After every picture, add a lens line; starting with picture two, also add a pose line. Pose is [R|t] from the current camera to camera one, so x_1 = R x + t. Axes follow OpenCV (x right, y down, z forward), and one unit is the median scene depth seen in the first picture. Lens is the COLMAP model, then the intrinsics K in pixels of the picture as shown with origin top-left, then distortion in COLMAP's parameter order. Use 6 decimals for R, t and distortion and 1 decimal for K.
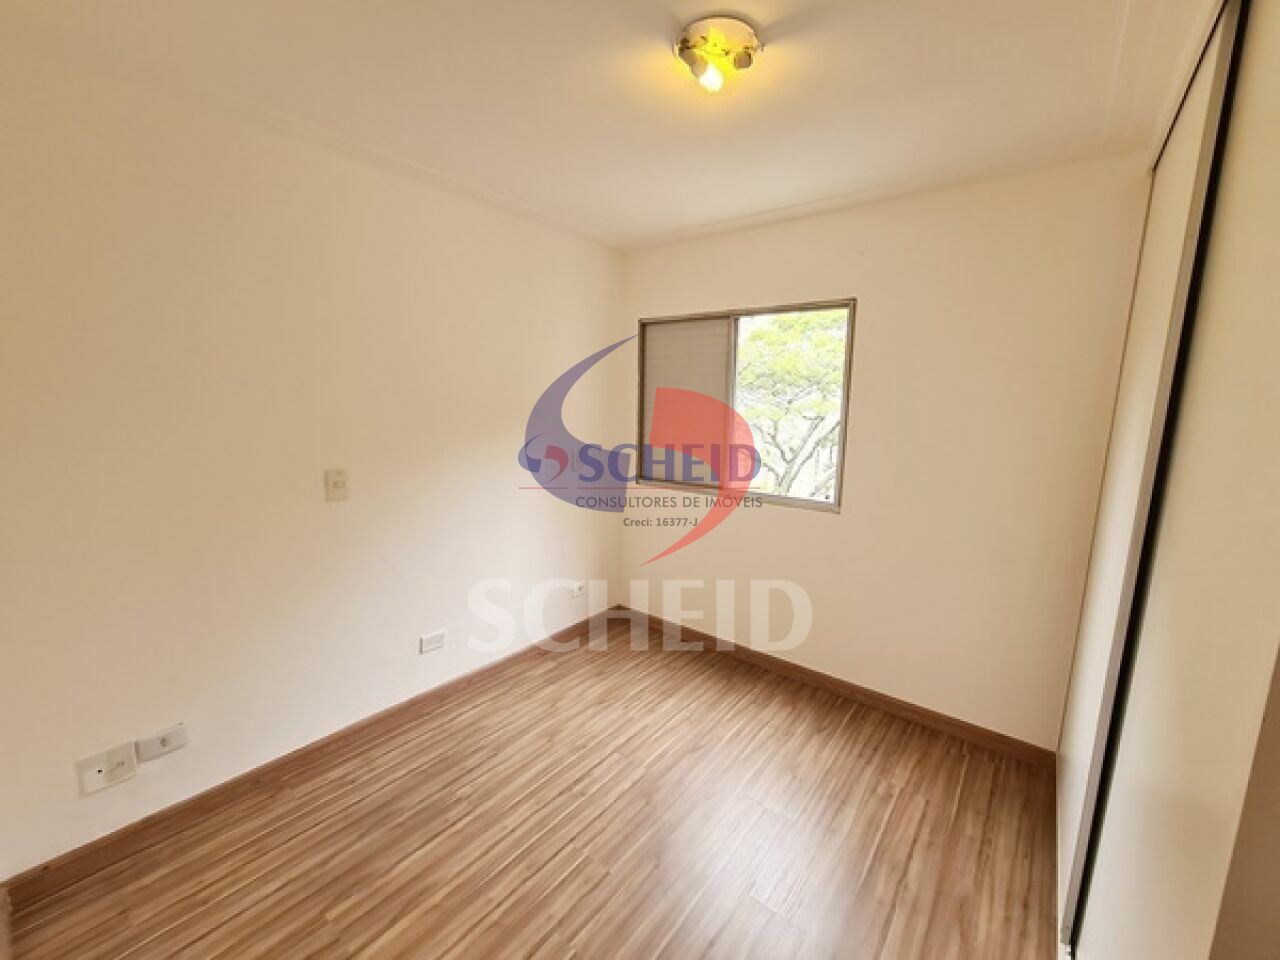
lens RADIAL K [[522.6, 0, 640.0], [0, 522.6, 480.0], [0, 0, 1]] dist [-0.001237, -0.000125]
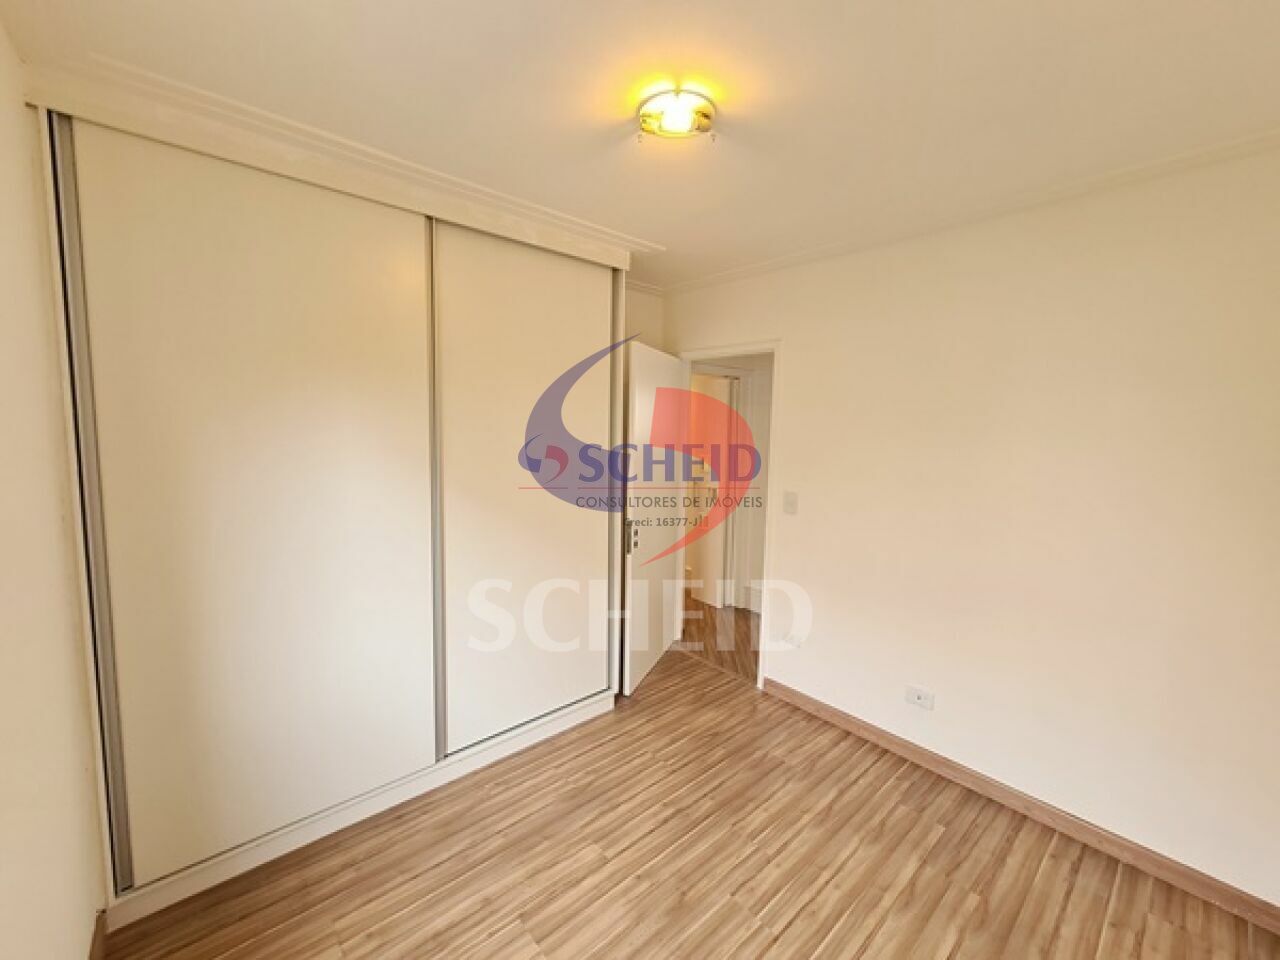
lens RADIAL K [[522.6, 0, 640.0], [0, 522.6, 480.0], [0, 0, 1]] dist [-0.001237, -0.000125]
pose [[-0.984172, -0.060393, 0.166609, -0.004192], [-0.014234, 0.964042, 0.265368, -0.314072], [-0.176644, 0.258796, -0.949643, 1.814874]]
